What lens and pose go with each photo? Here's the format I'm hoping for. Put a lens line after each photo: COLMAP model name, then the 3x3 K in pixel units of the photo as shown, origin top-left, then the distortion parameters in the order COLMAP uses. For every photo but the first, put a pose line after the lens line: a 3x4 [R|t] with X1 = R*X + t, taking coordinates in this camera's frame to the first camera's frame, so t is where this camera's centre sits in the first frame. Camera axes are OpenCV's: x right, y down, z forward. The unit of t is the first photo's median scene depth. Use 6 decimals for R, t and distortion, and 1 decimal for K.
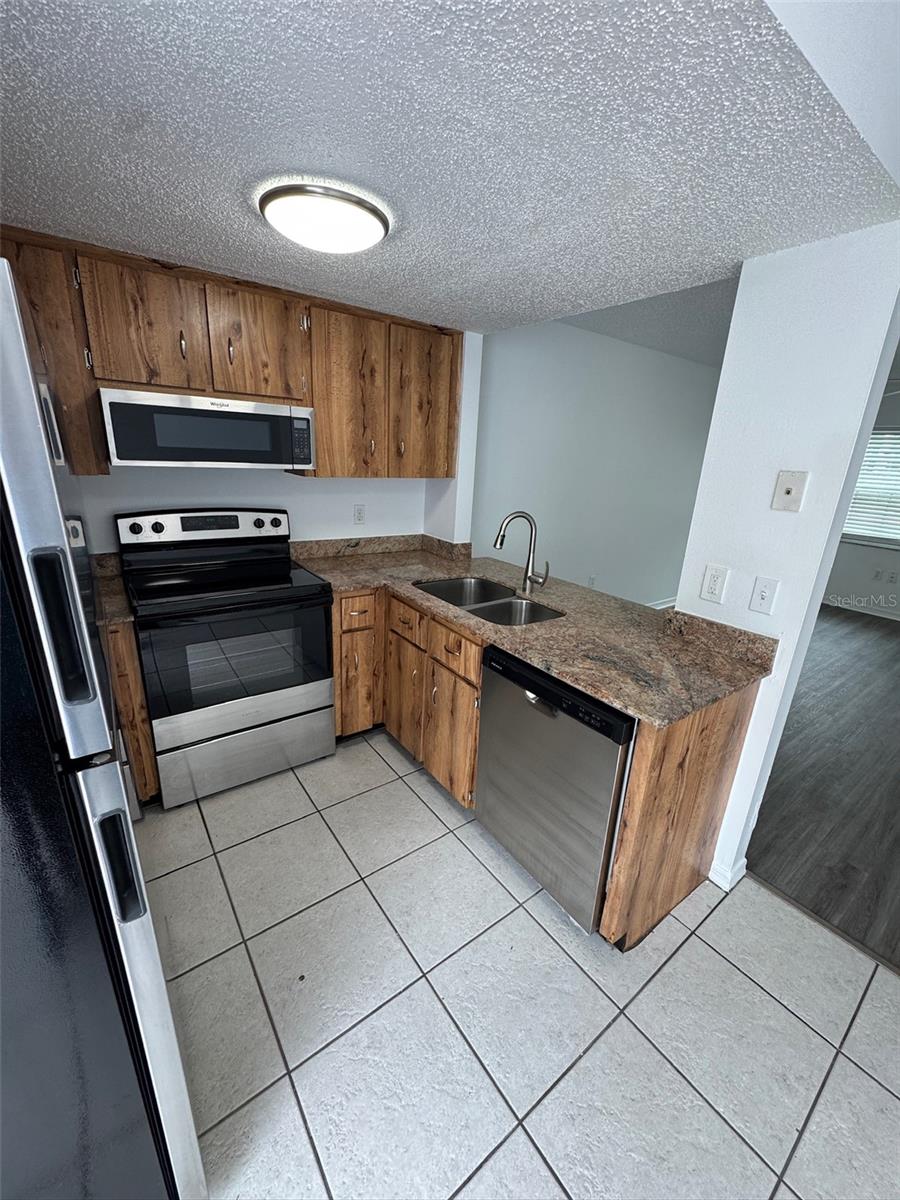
lens RADIAL K [[479.1, 0, 453.7], [0, 479.1, 601.5], [0, 0, 1]] dist [-0.001186, 0.000336]
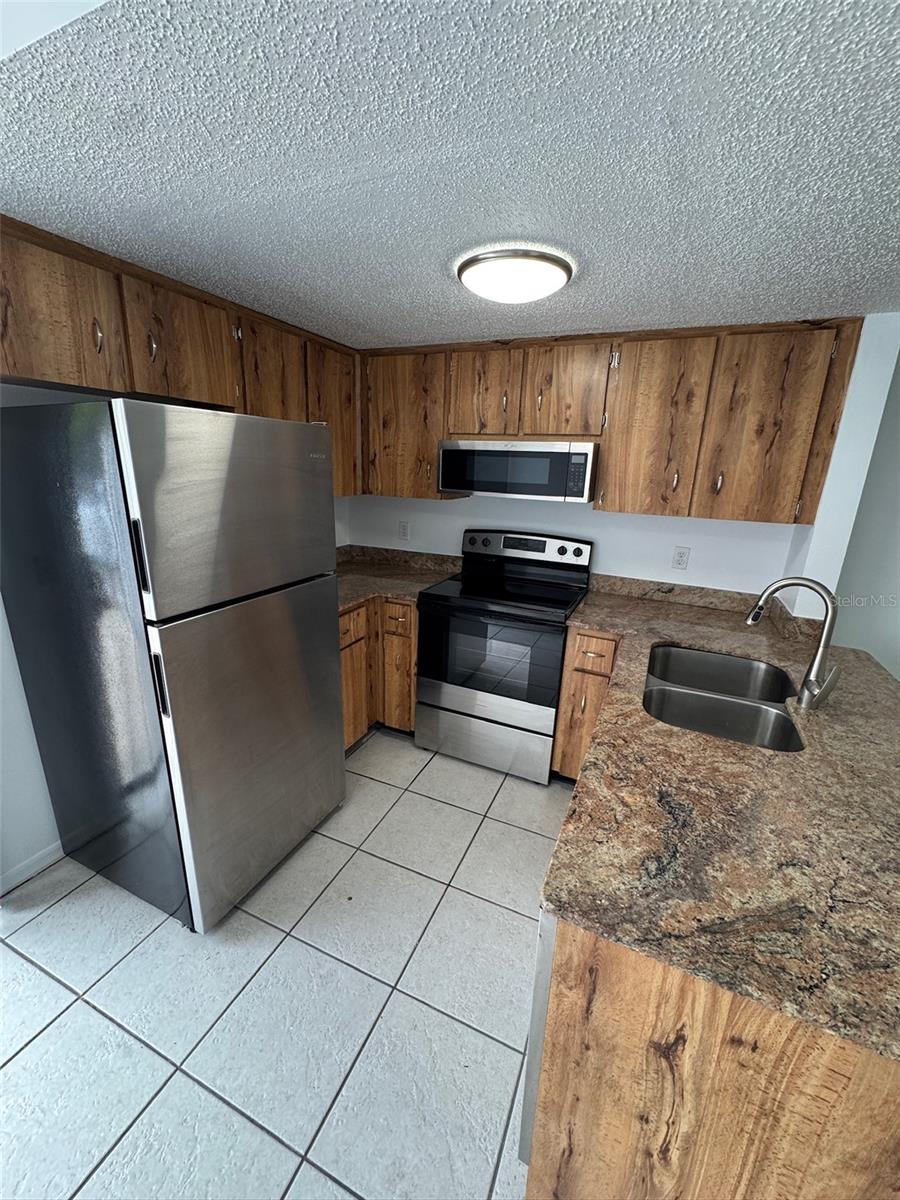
lens RADIAL K [[479.1, 0, 453.7], [0, 479.1, 601.5], [0, 0, 1]] dist [-0.001186, 0.000336]
pose [[0.492275, 0.210209, -0.844676, 0.431547], [-0.274356, 0.958409, 0.078620, -0.074206], [0.826072, 0.193039, 0.529473, 0.258339]]
